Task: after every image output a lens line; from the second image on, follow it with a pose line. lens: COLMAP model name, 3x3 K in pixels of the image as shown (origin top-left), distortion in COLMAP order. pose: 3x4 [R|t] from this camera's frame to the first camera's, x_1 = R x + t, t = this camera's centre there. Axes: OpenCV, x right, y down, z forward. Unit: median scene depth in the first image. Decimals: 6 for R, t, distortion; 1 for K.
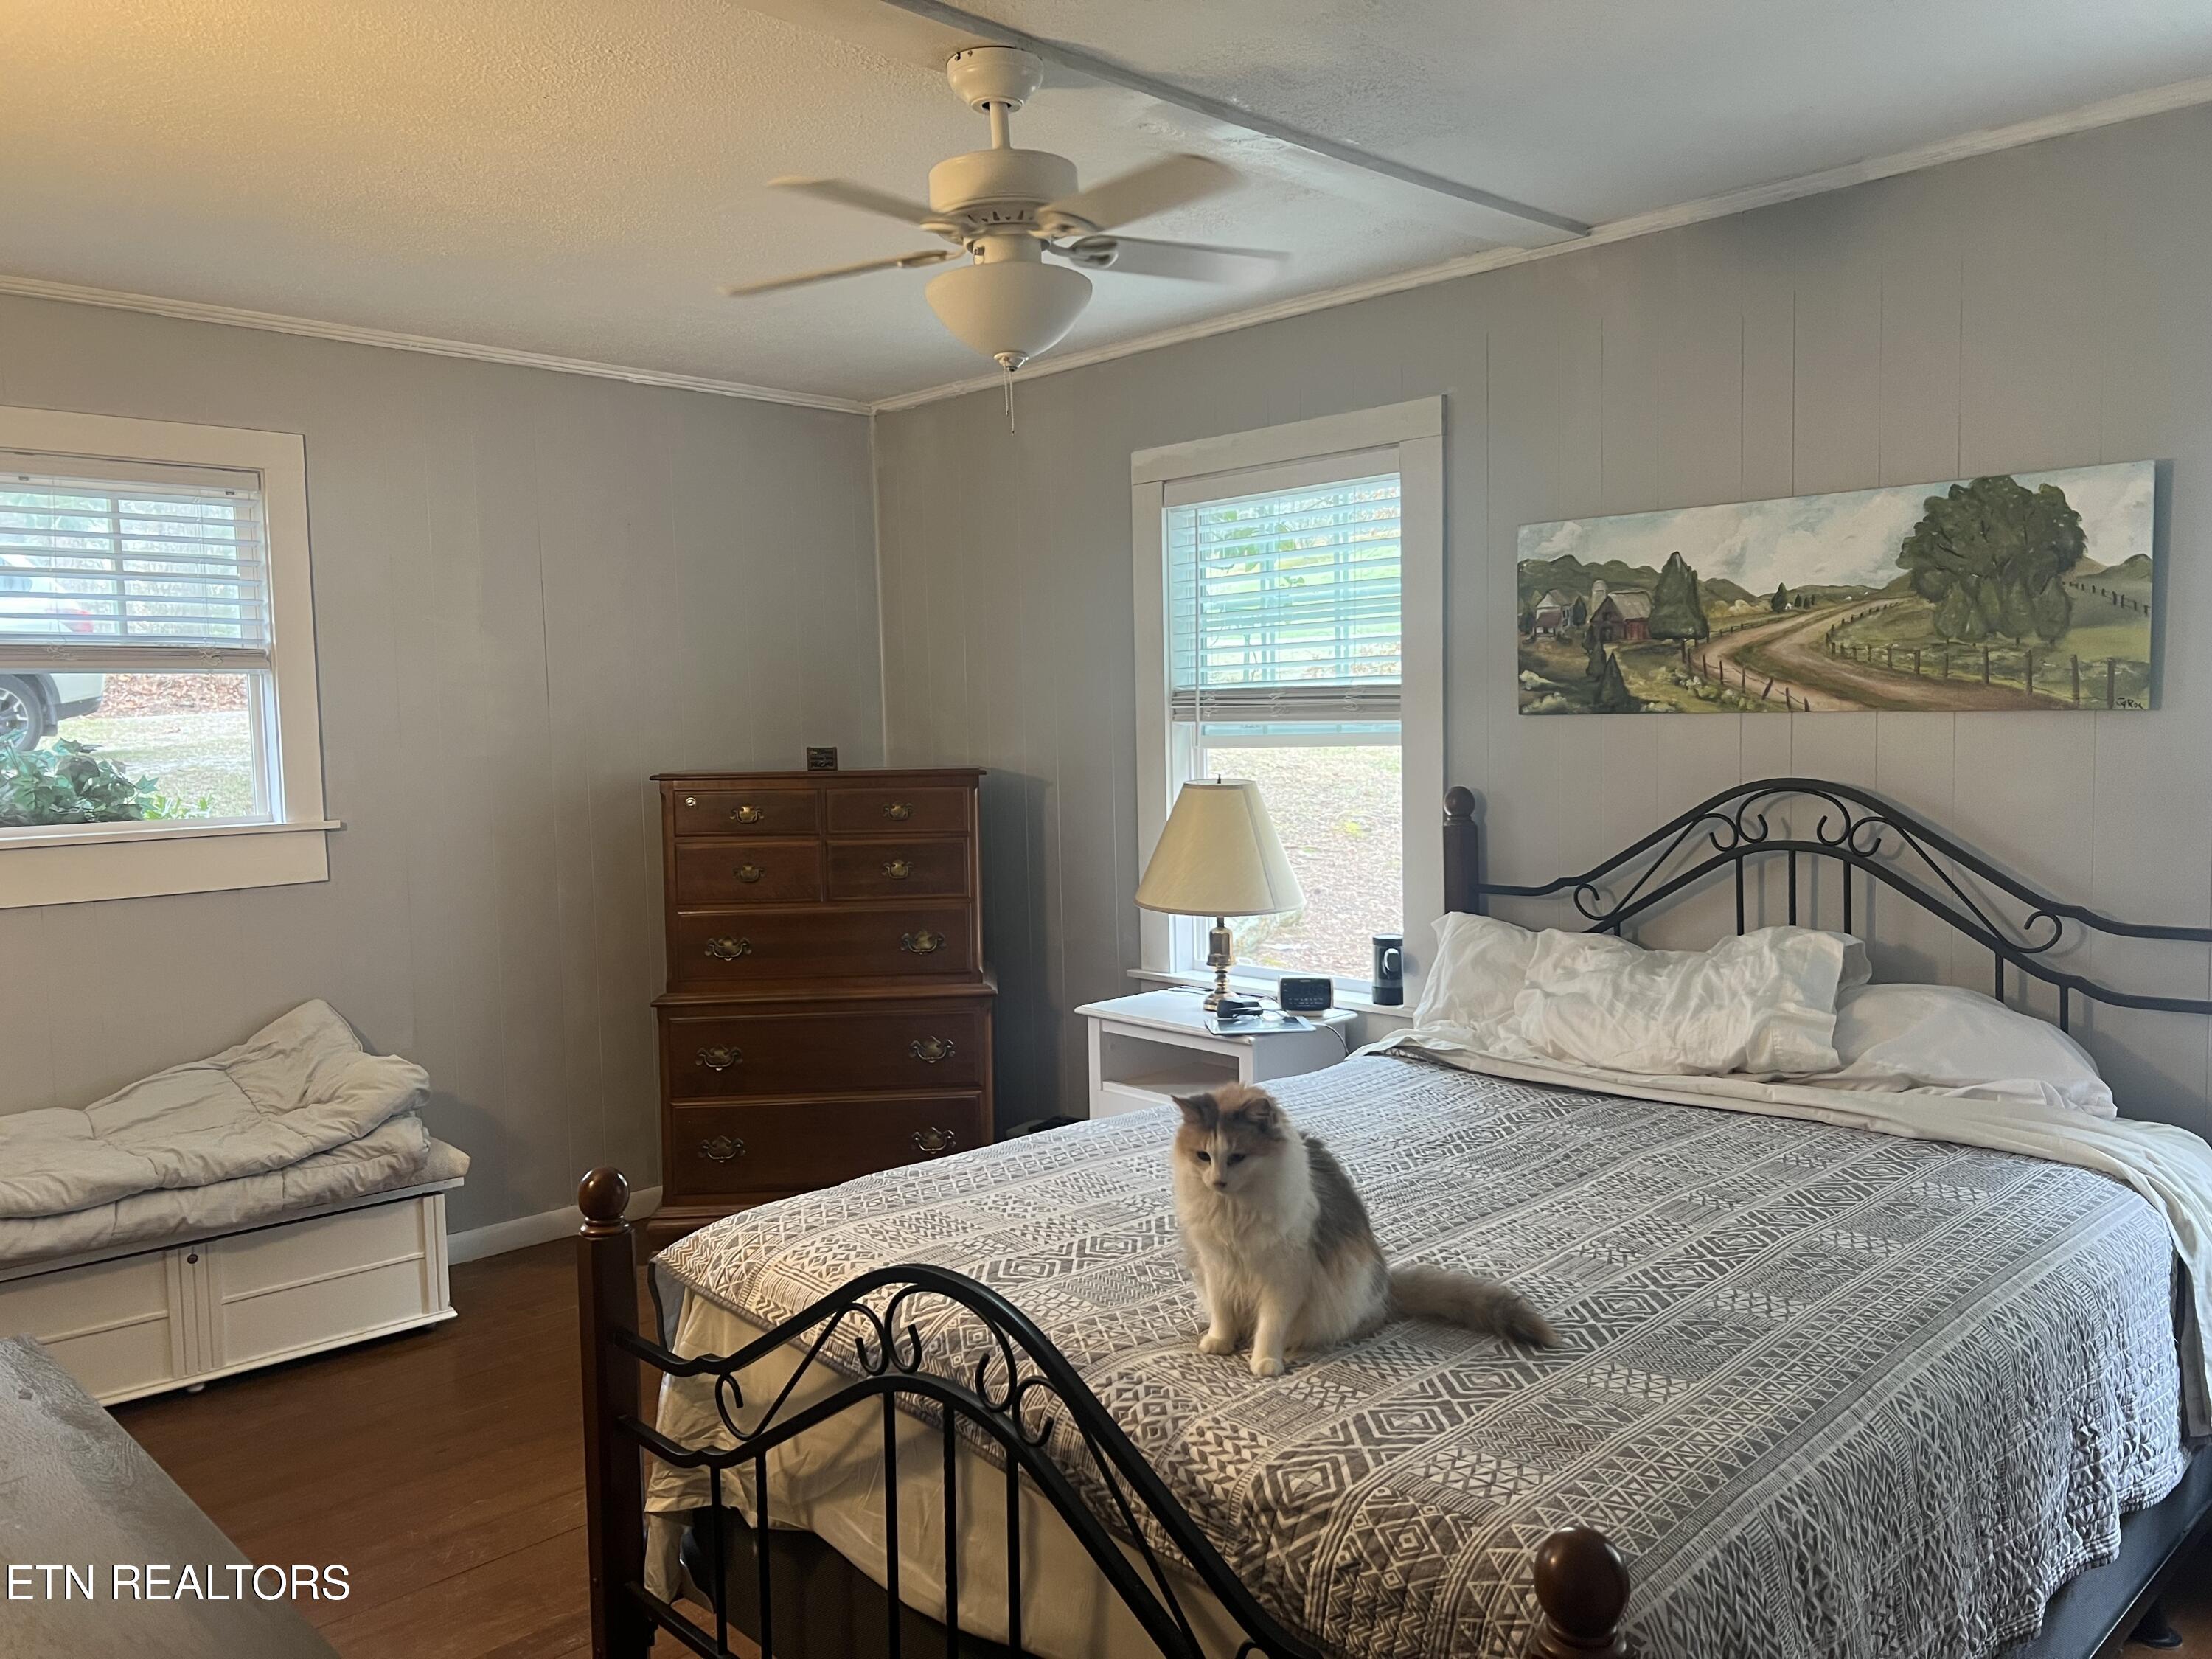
lens RADIAL K [[1660.3, 0, 1107.0], [0, 1660.3, 827.1], [0, 0, 1]] dist [0.047555, -0.058310]
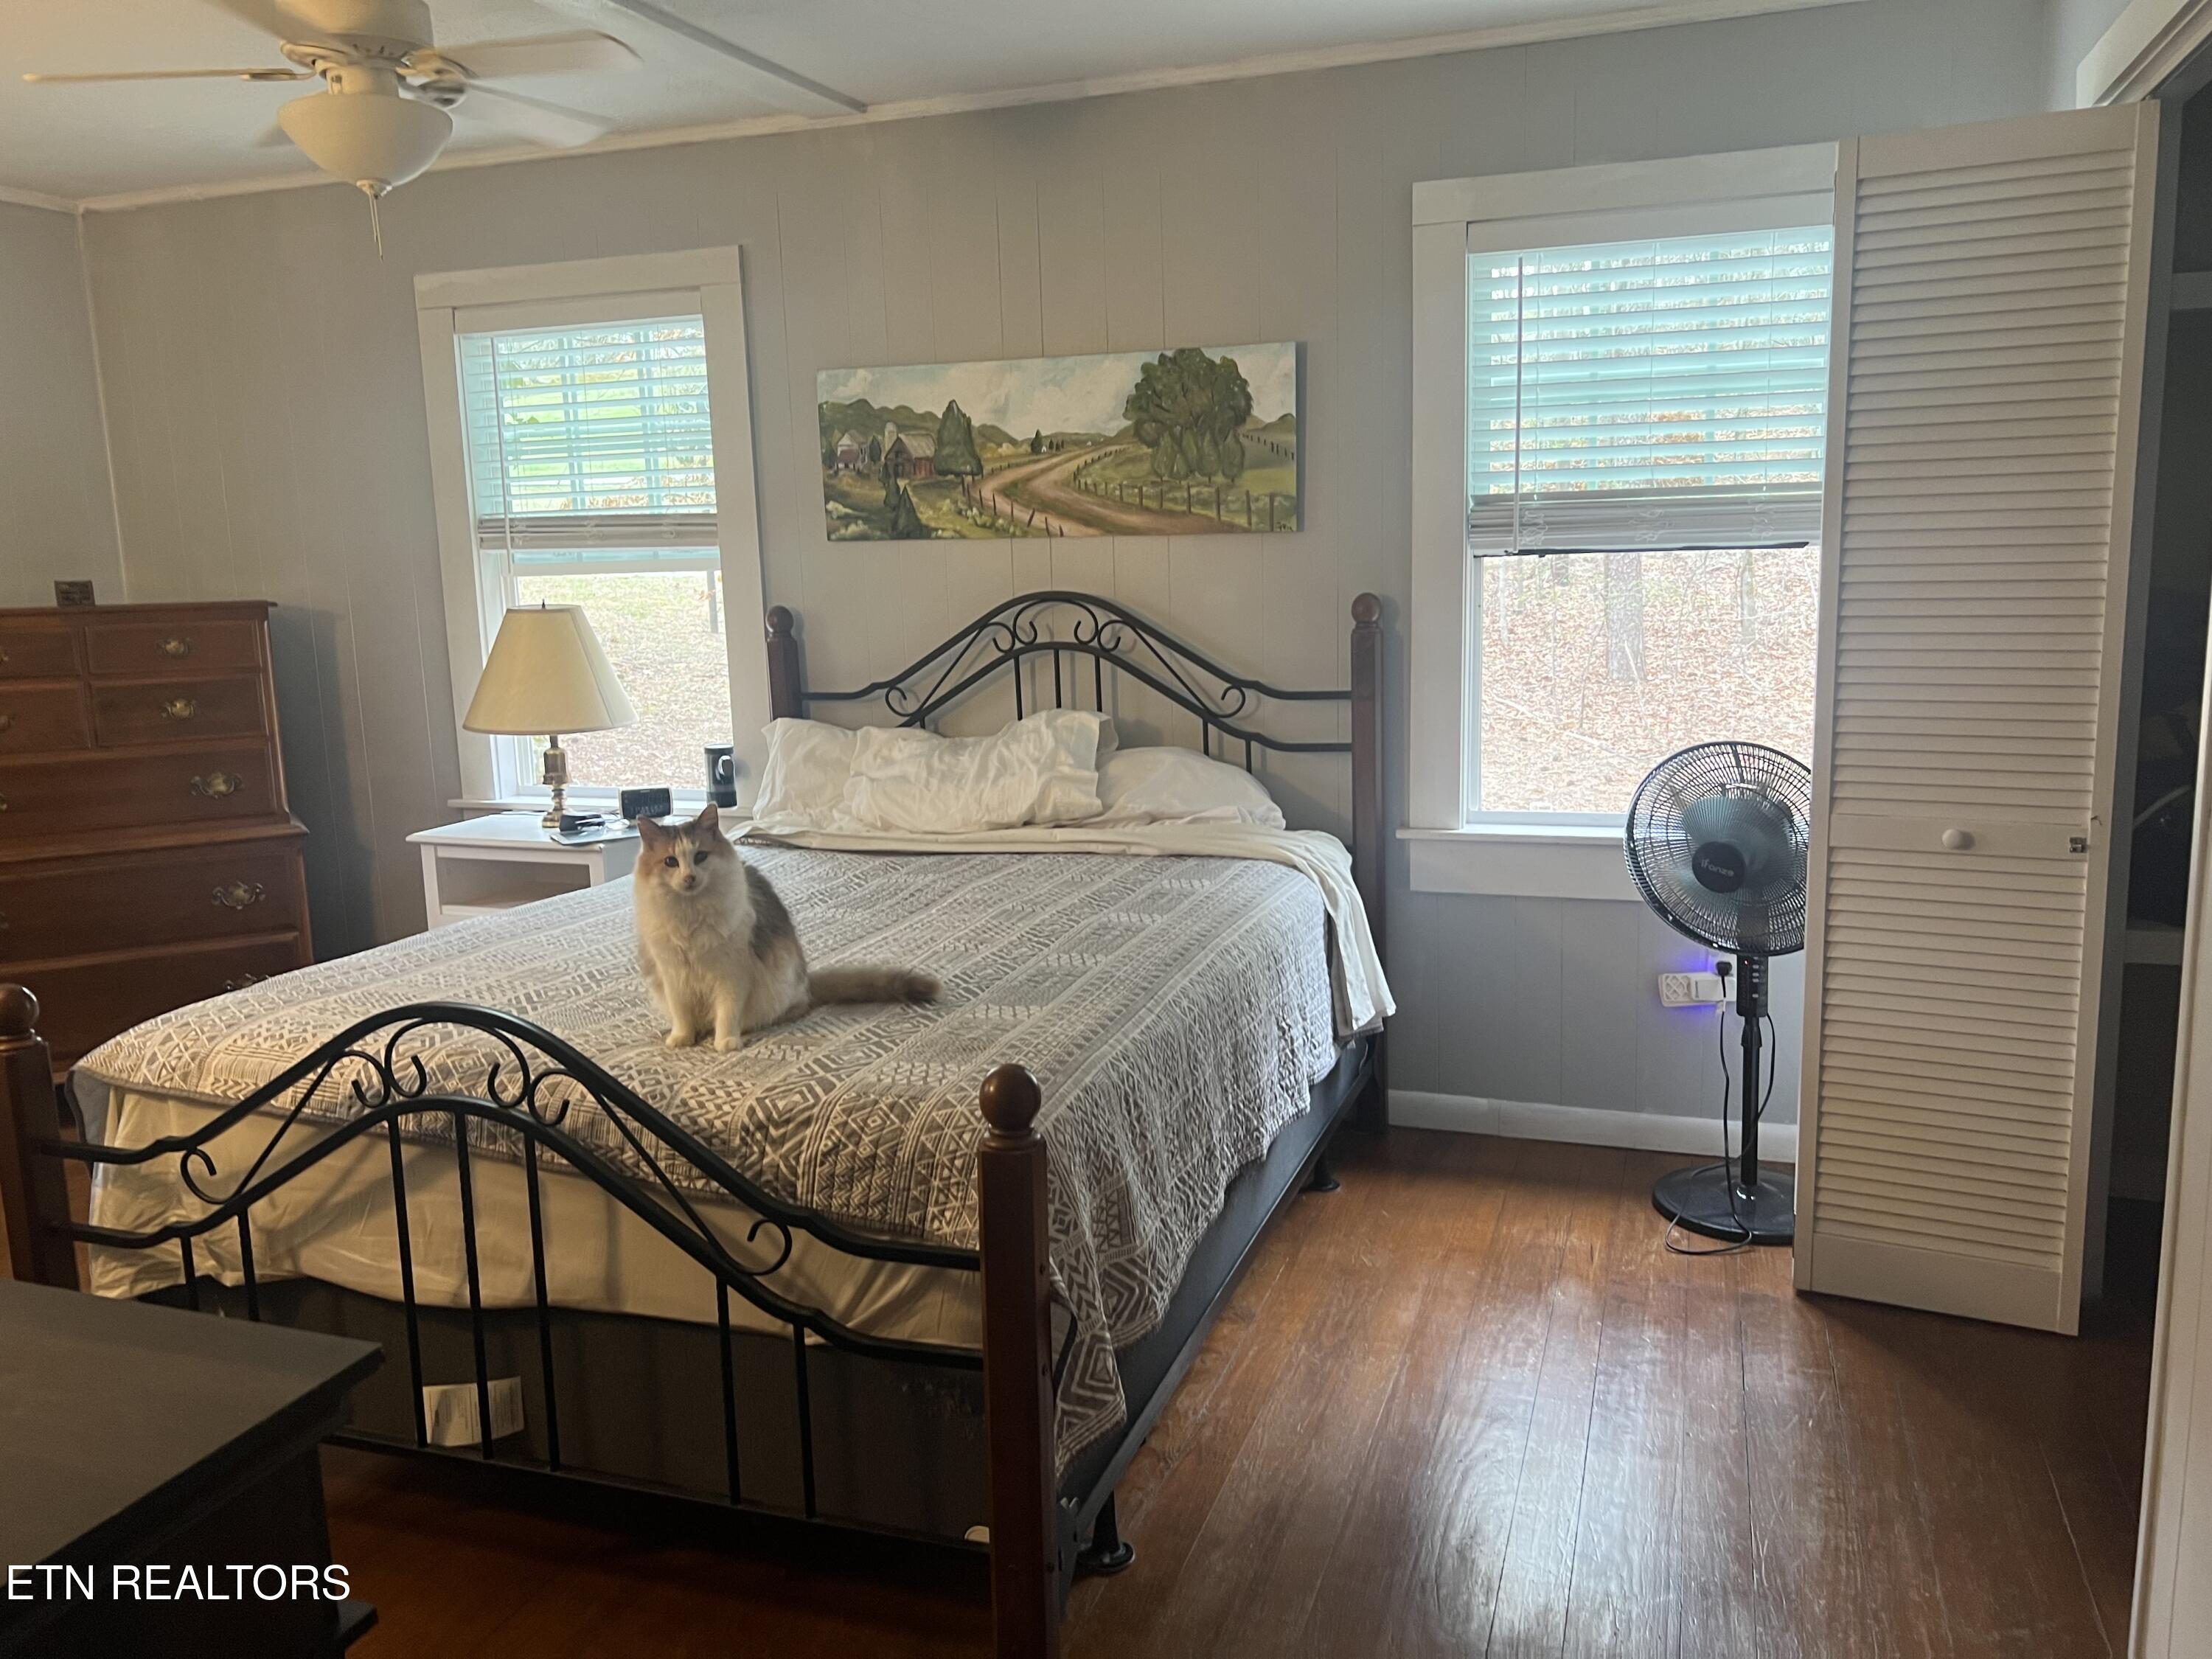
lens RADIAL K [[1692.6, 0, 1109.9], [0, 1692.6, 842.5], [0, 0, 1]] dist [0.075044, -0.096679]
pose [[0.895506, -0.078449, 0.438080, -0.131408], [0.038566, 0.994318, 0.099222, 0.036852], [-0.443374, -0.071959, 0.893443, -0.173525]]
